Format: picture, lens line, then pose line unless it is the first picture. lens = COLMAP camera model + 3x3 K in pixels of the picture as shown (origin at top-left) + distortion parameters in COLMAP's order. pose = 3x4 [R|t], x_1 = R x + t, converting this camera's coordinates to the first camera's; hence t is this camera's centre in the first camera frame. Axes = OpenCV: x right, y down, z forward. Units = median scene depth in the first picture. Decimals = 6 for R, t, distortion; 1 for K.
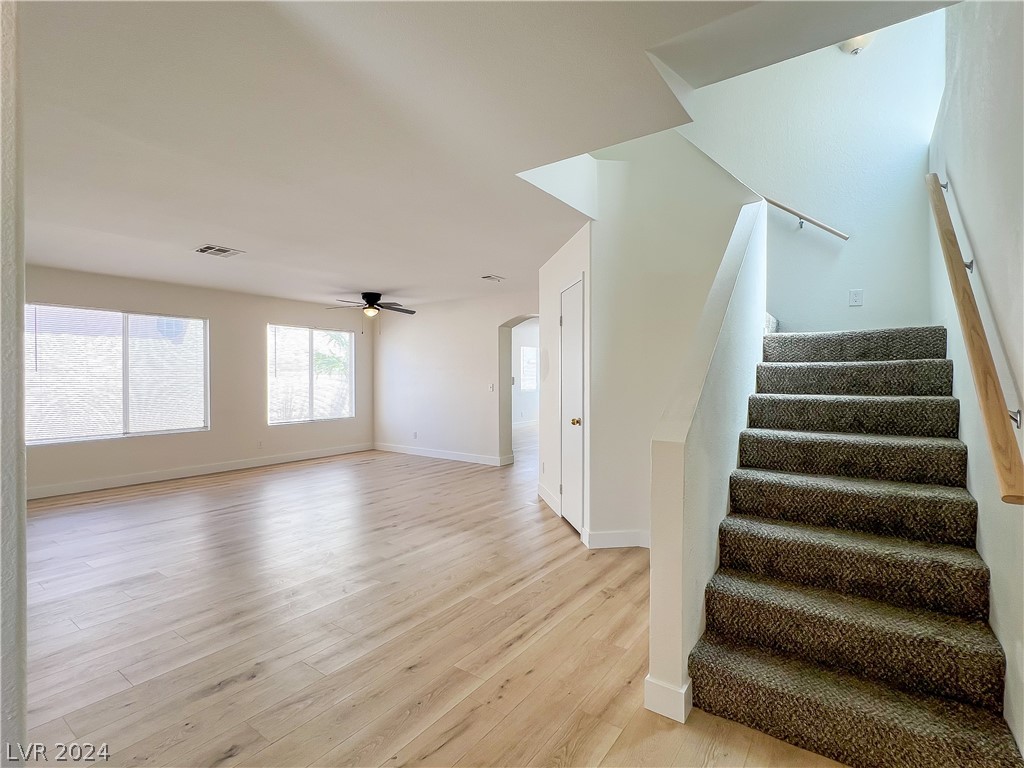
lens RADIAL K [[500.7, 0, 511.8], [0, 500.7, 367.9], [0, 0, 1]] dist [-0.003234, -0.000574]
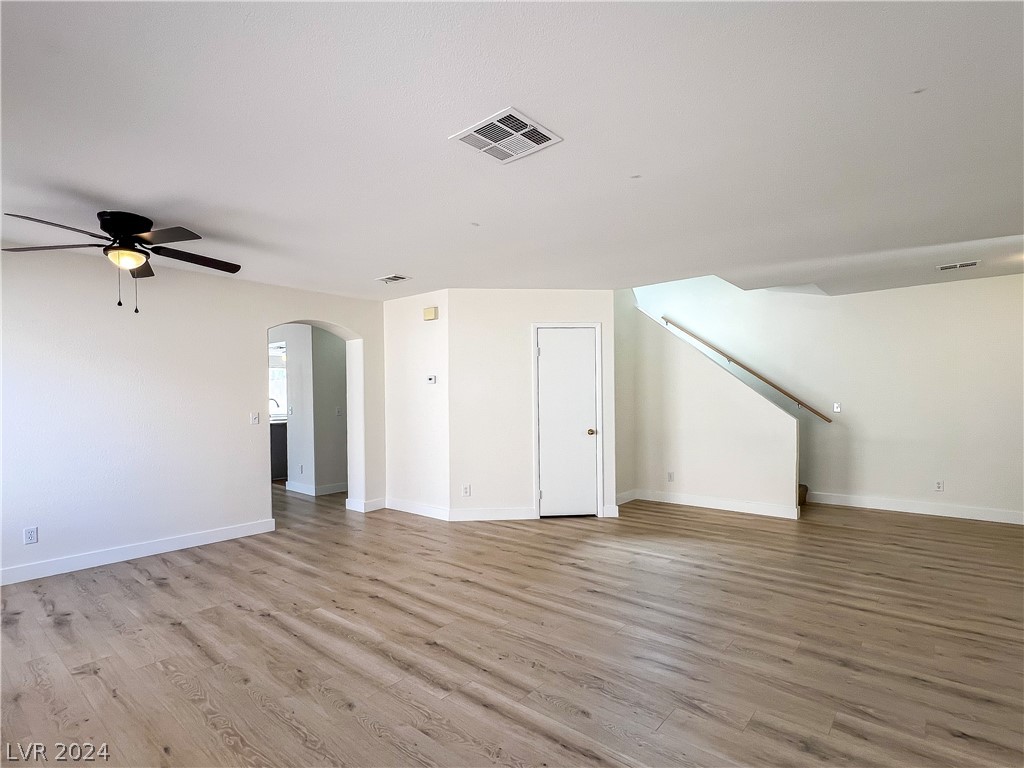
lens RADIAL K [[511.2, 0, 483.5], [0, 511.2, 402.8], [0, 0, 1]] dist [0.000100, -0.000078]
pose [[0.094846, -0.006691, 0.995470, -1.198785], [-0.007314, 0.999946, 0.007418, 0.019520], [-0.995465, -0.007984, 0.094791, 1.103859]]
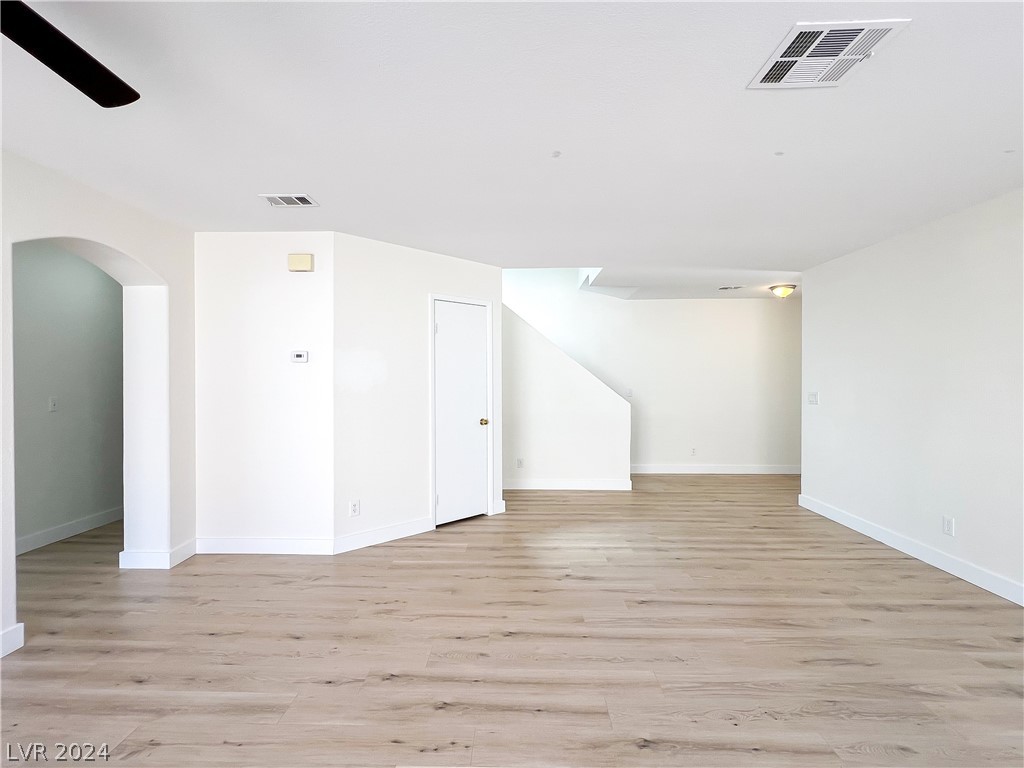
lens RADIAL K [[510.3, 0, 492.4], [0, 510.3, 382.6], [0, 0, 1]] dist [-0.002010, 0.000434]
pose [[-0.559674, 0.000459, 0.828713, -0.854761], [-0.010922, 0.999909, -0.007929, 0.020887], [-0.828641, -0.013489, -0.559618, 1.591520]]
